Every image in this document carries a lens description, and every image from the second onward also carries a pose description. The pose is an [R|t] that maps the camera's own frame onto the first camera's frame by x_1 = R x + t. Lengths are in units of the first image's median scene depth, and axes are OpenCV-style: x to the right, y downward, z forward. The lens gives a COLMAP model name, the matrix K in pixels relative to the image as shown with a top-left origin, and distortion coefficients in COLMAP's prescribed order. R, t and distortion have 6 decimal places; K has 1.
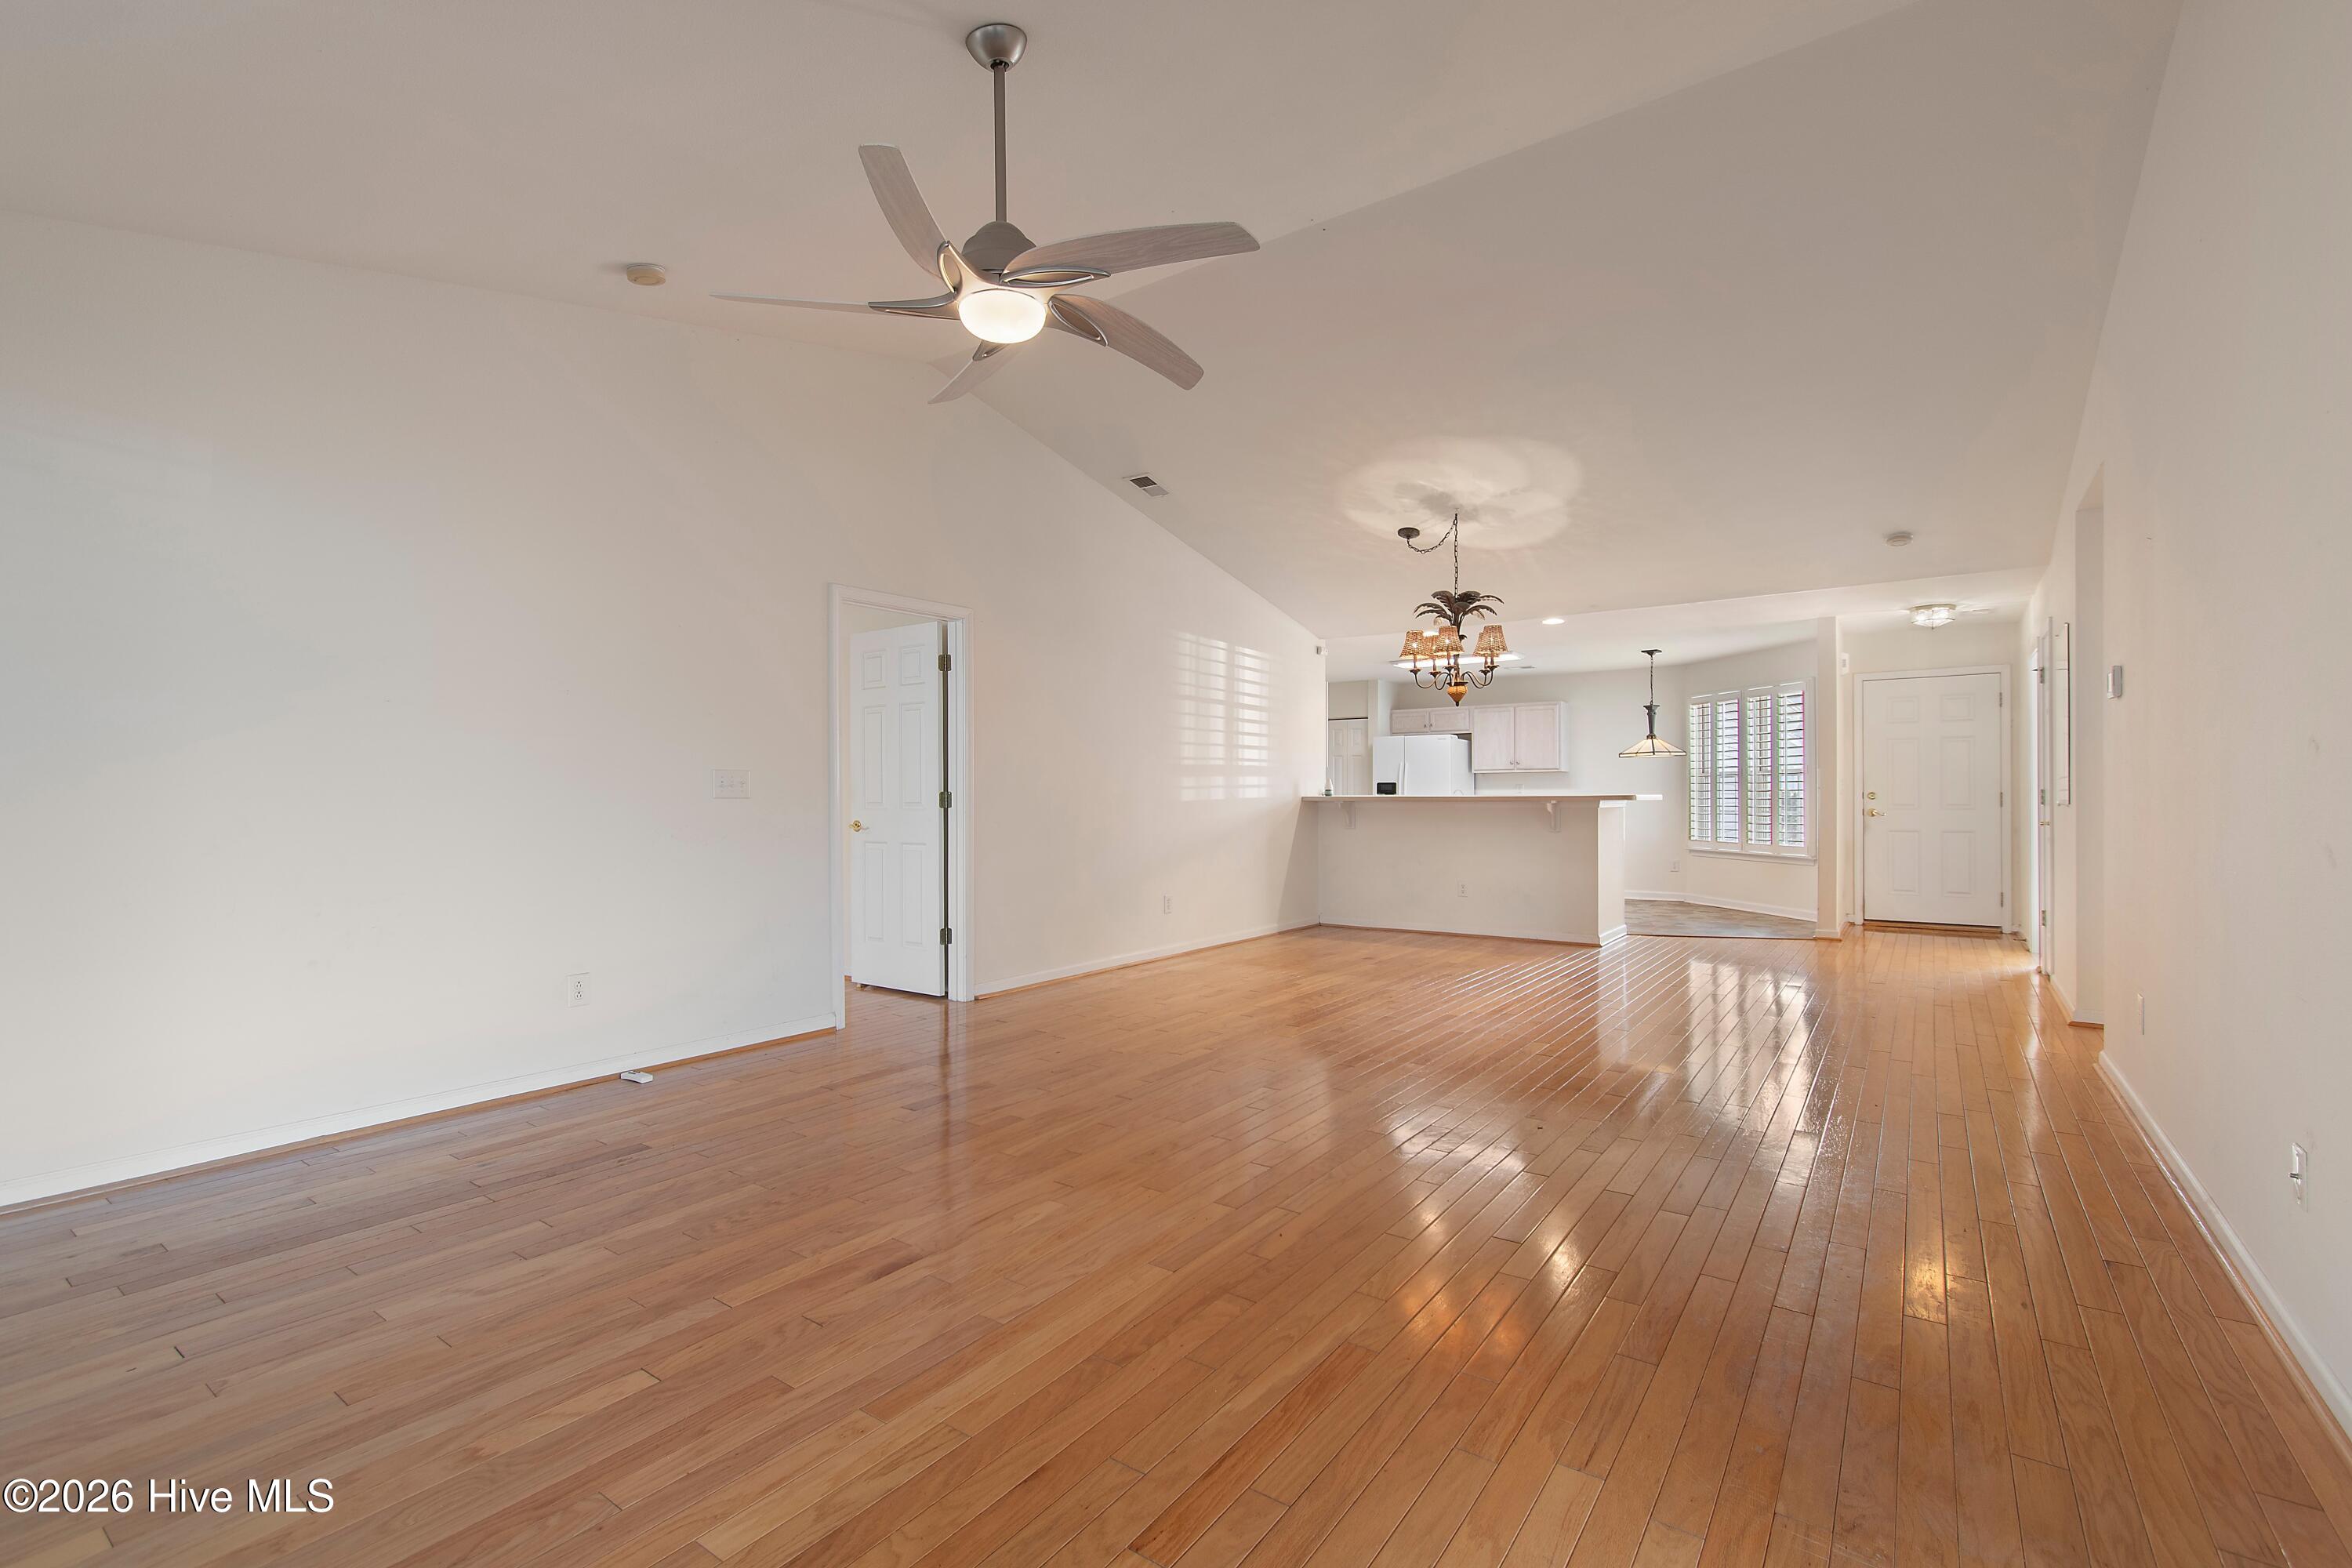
lens RADIAL K [[1045.8, 0, 1166.7], [0, 1045.8, 791.3], [0, 0, 1]] dist [0.003819, 0.000141]
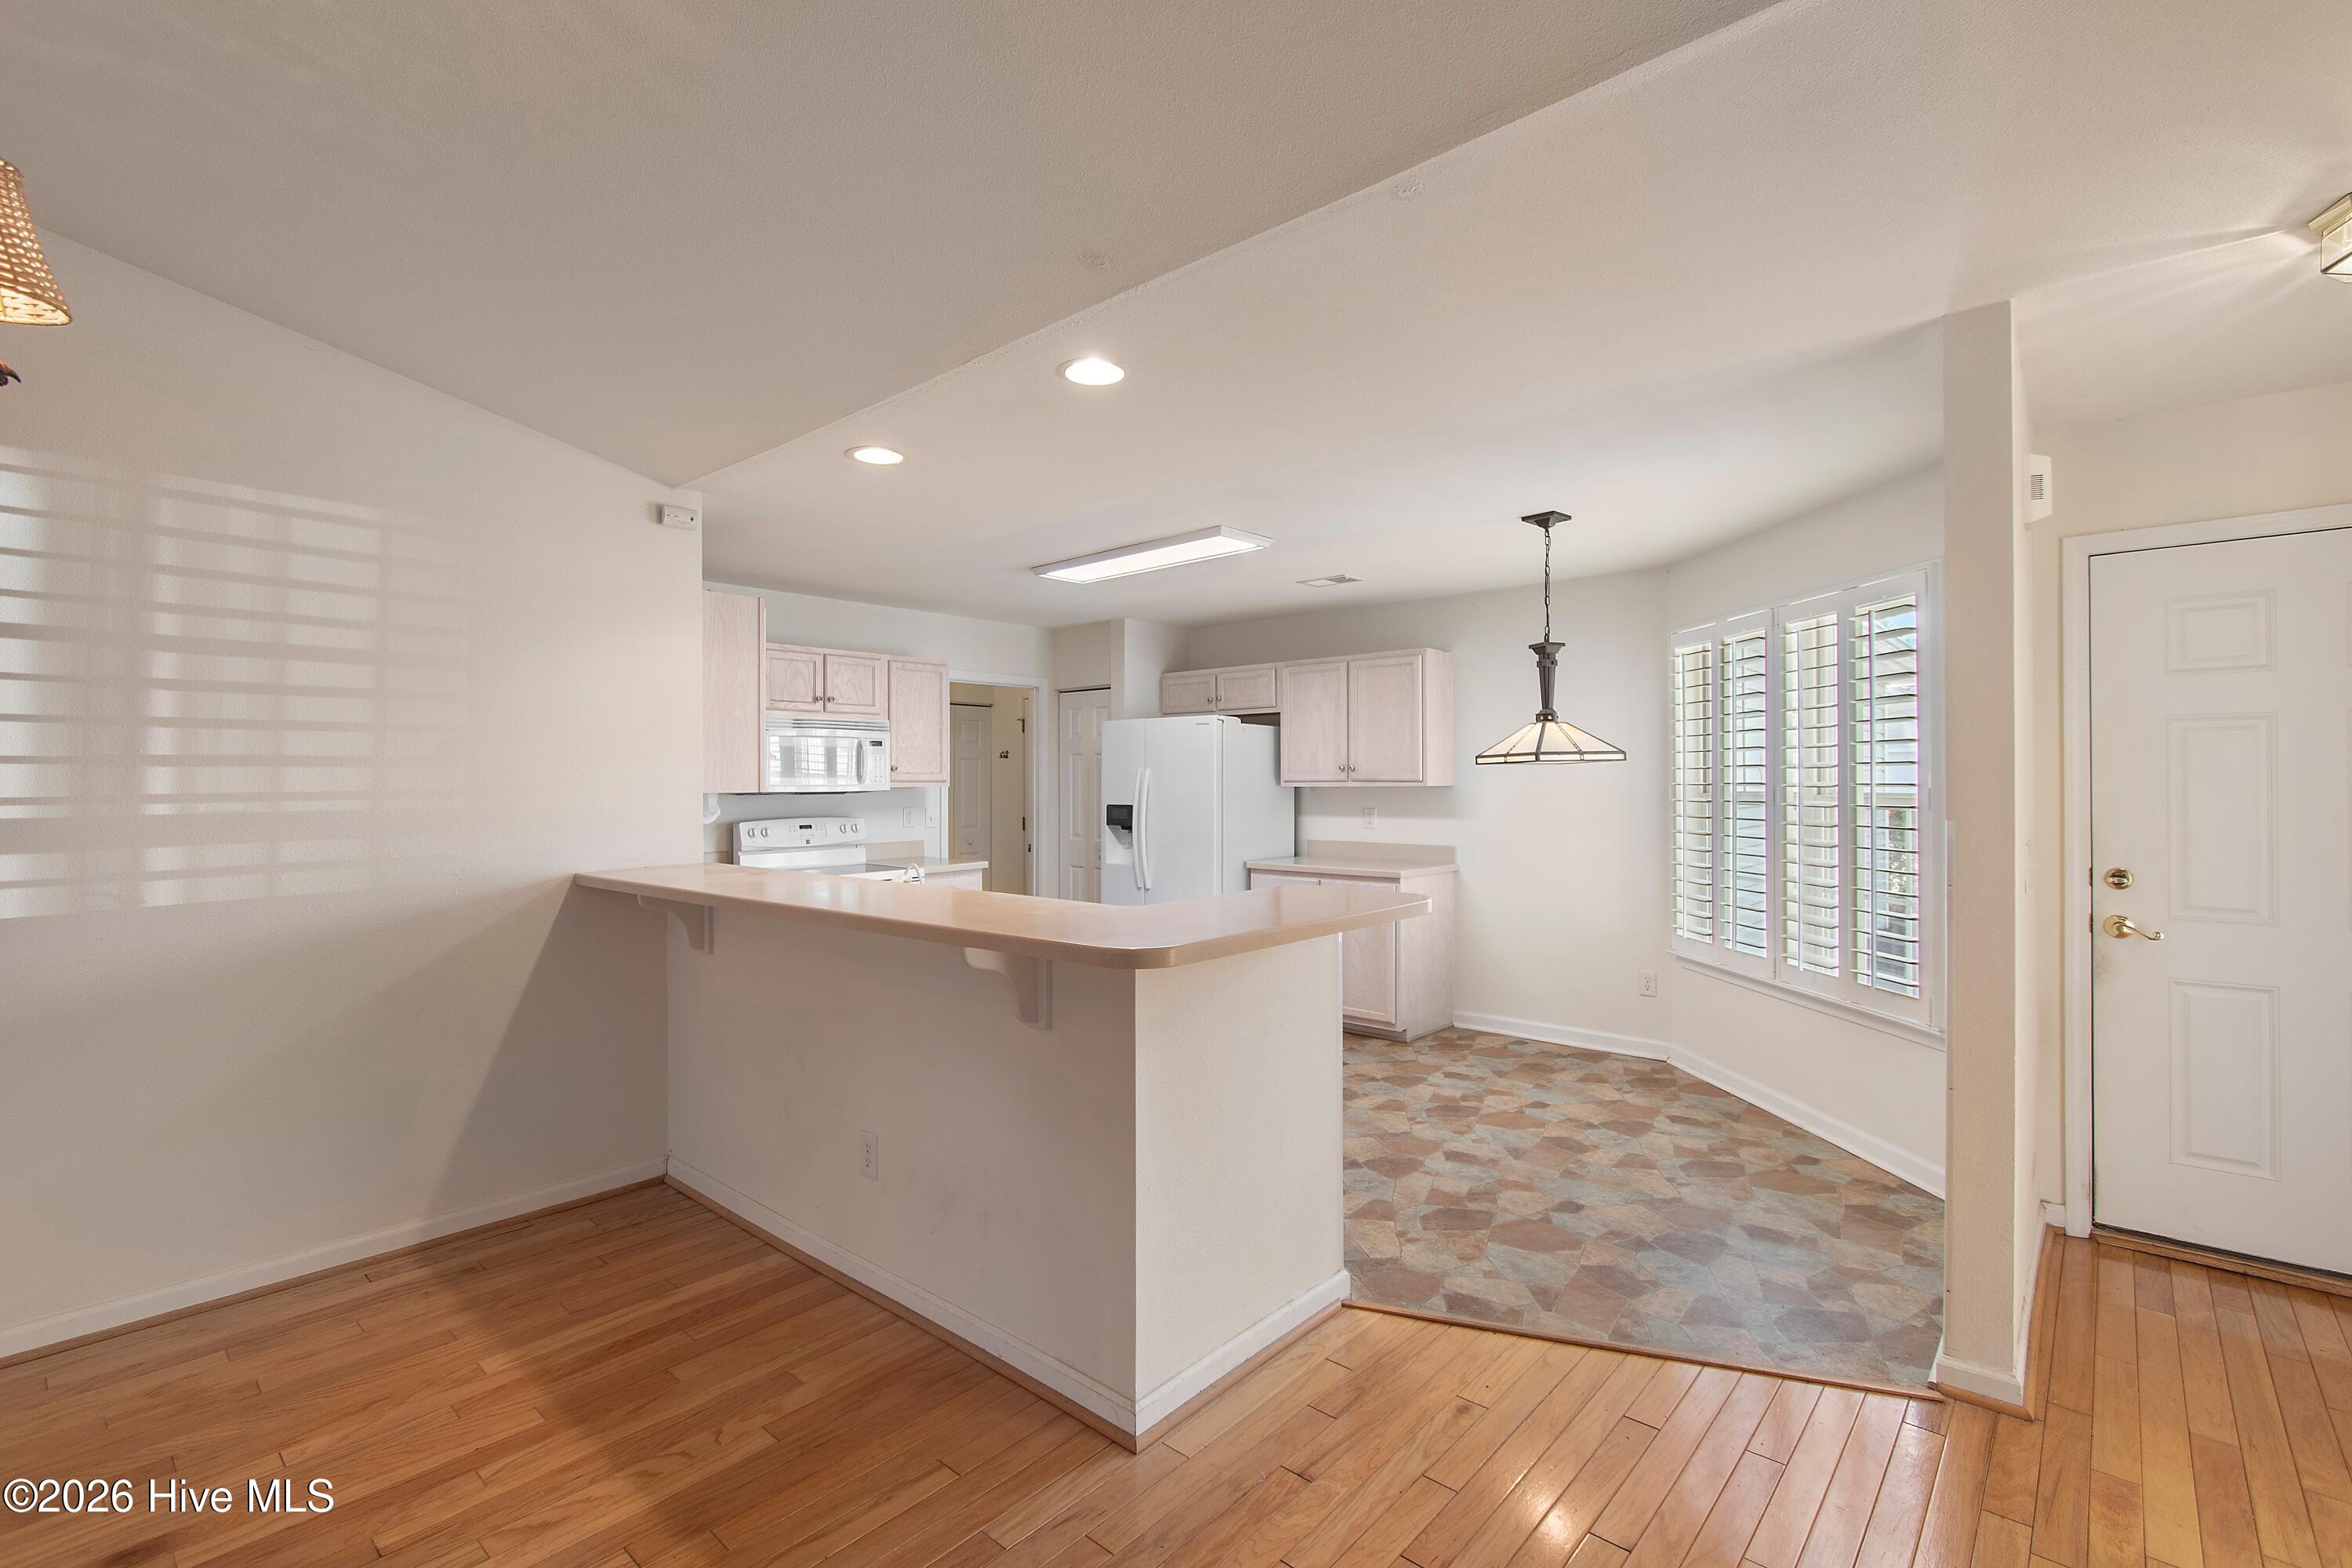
lens RADIAL K [[1045.8, 0, 1180.2], [0, 1045.8, 773.1], [0, 0, 1]] dist [0.003819, 0.000141]
pose [[0.994817, -0.003184, -0.101627, 0.356922], [0.003188, 0.999995, -0.000121, -0.029539], [0.101627, -0.000204, 0.994823, 0.557500]]
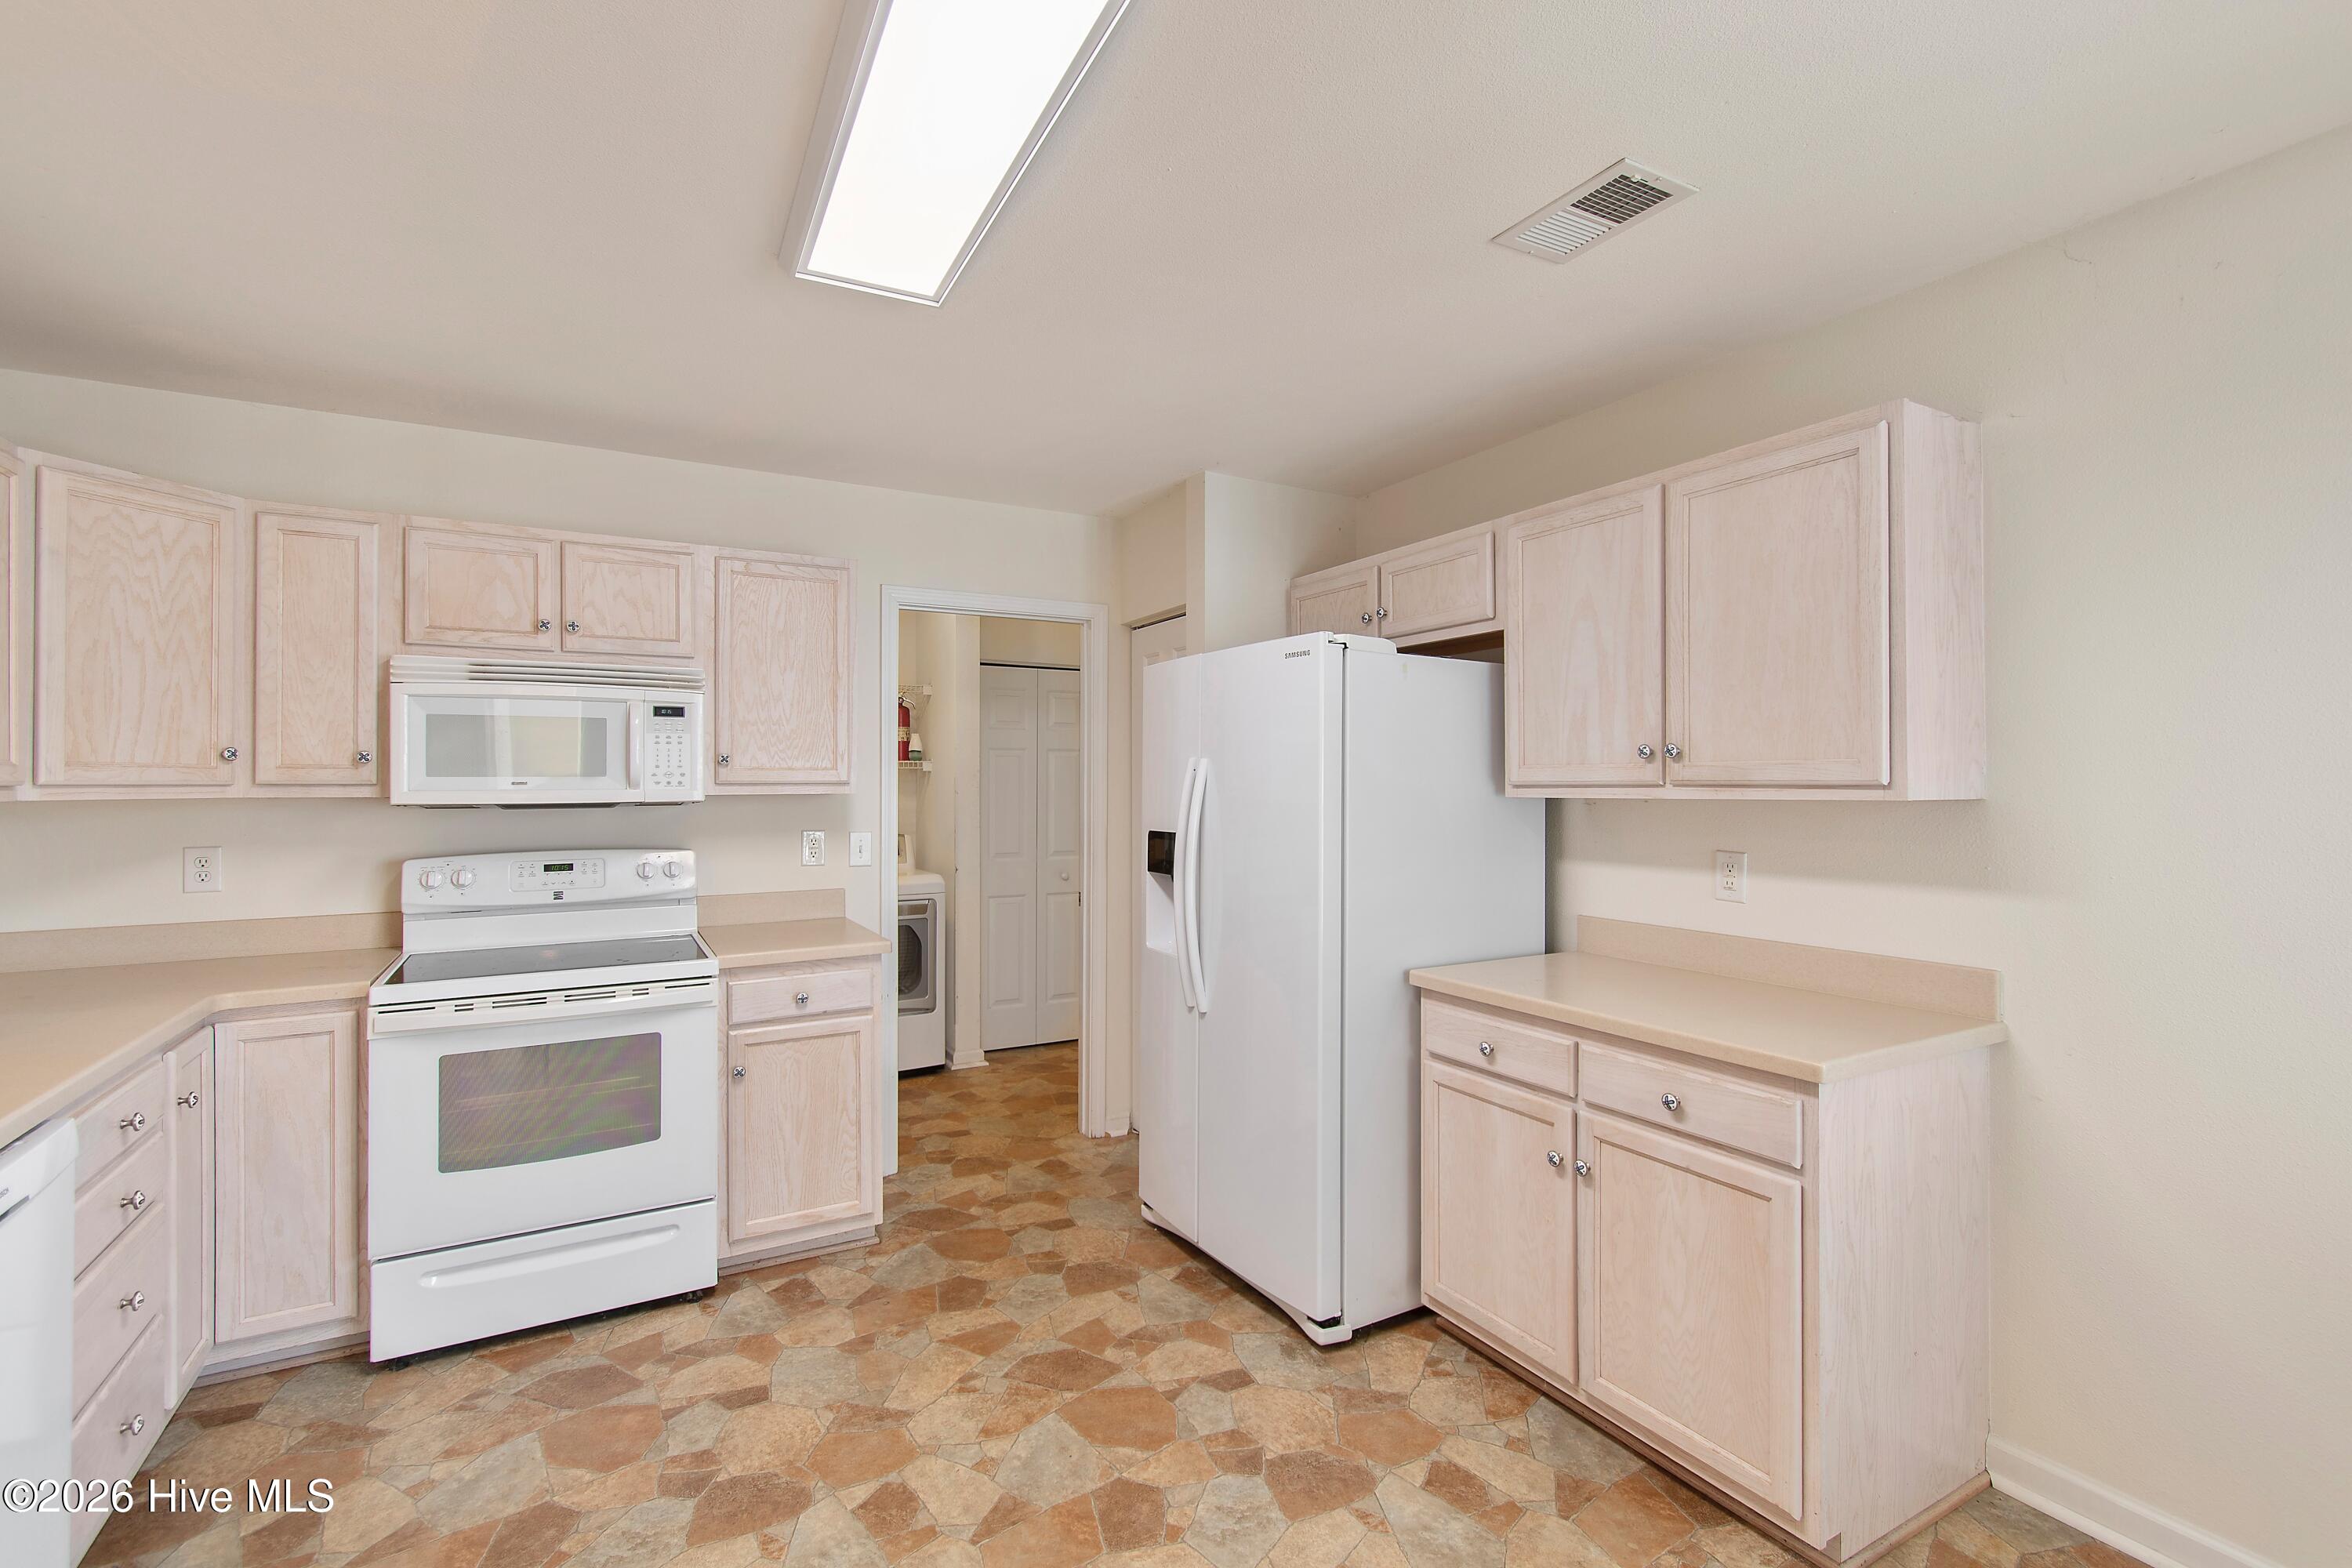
lens RADIAL K [[1045.8, 0, 1177.6], [0, 1045.8, 775.7], [0, 0, 1]] dist [0.003819, 0.000141]
pose [[0.906913, -0.004160, -0.421297, 0.392425], [0.003637, 0.999991, -0.002044, -0.026746], [0.421301, 0.000321, 0.906921, 0.910501]]
